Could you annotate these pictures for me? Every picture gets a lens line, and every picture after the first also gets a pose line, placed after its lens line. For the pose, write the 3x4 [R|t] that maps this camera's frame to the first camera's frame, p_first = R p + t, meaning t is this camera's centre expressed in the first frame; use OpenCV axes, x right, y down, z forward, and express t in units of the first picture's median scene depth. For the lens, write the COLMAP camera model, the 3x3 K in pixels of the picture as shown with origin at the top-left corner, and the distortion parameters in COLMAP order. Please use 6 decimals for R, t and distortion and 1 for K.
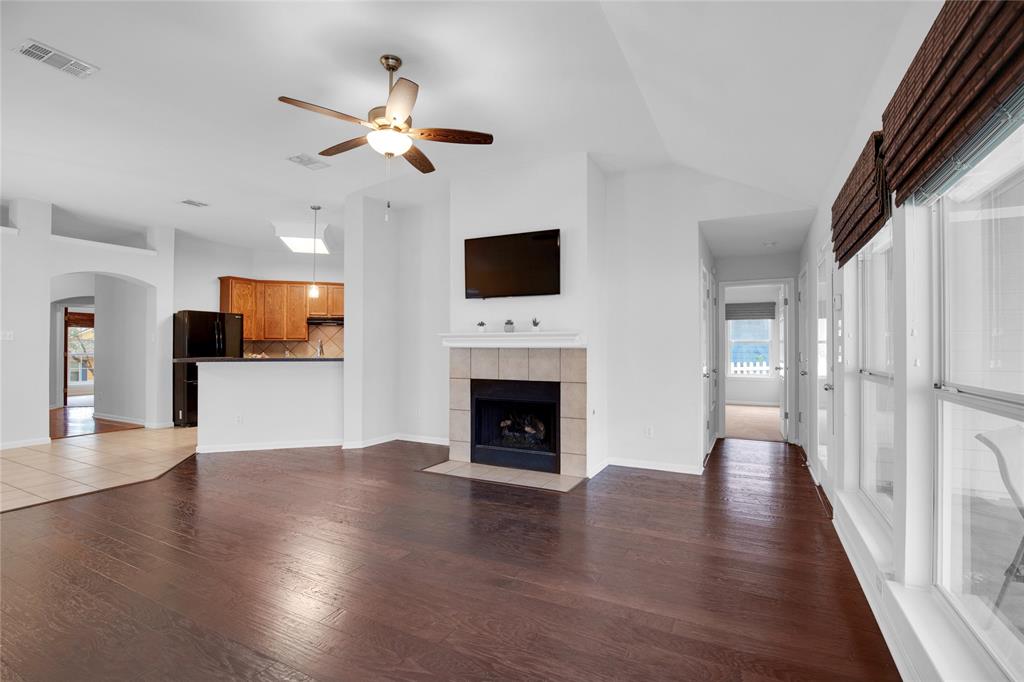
lens RADIAL K [[467.8, 0, 517.8], [0, 467.8, 343.4], [0, 0, 1]] dist [-0.037227, 0.007097]
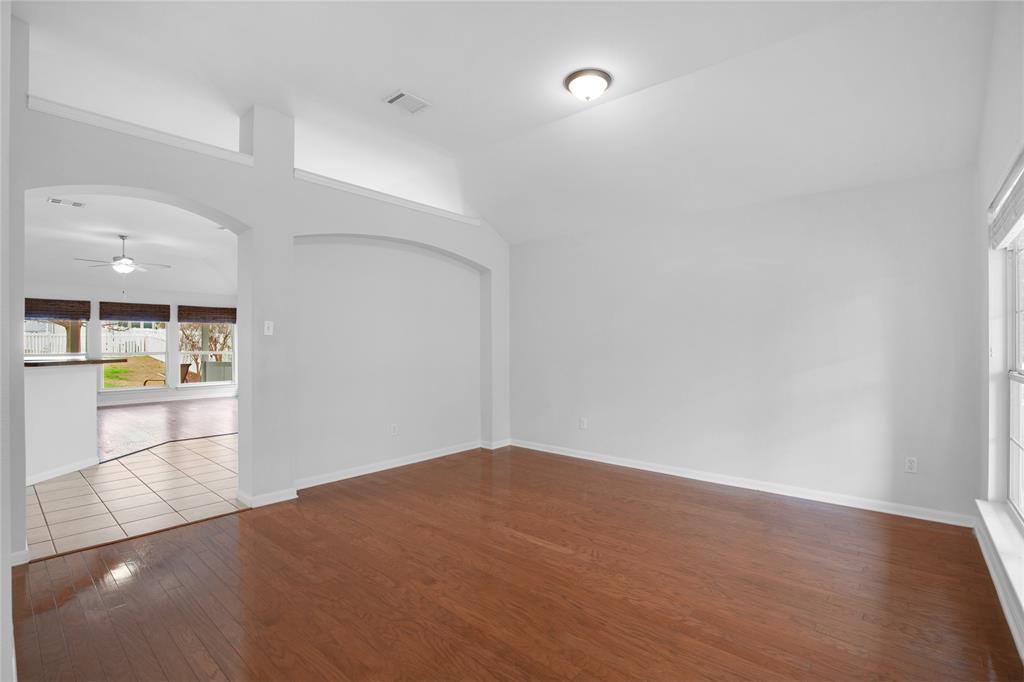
lens RADIAL K [[467.8, 0, 517.8], [0, 467.8, 343.4], [0, 0, 1]] dist [-0.037227, 0.007097]
pose [[-0.972811, 0.003913, 0.231567, -1.818125], [0.001452, 0.999941, -0.010796, 0.013928], [-0.231596, -0.010166, -0.972759, 1.788732]]
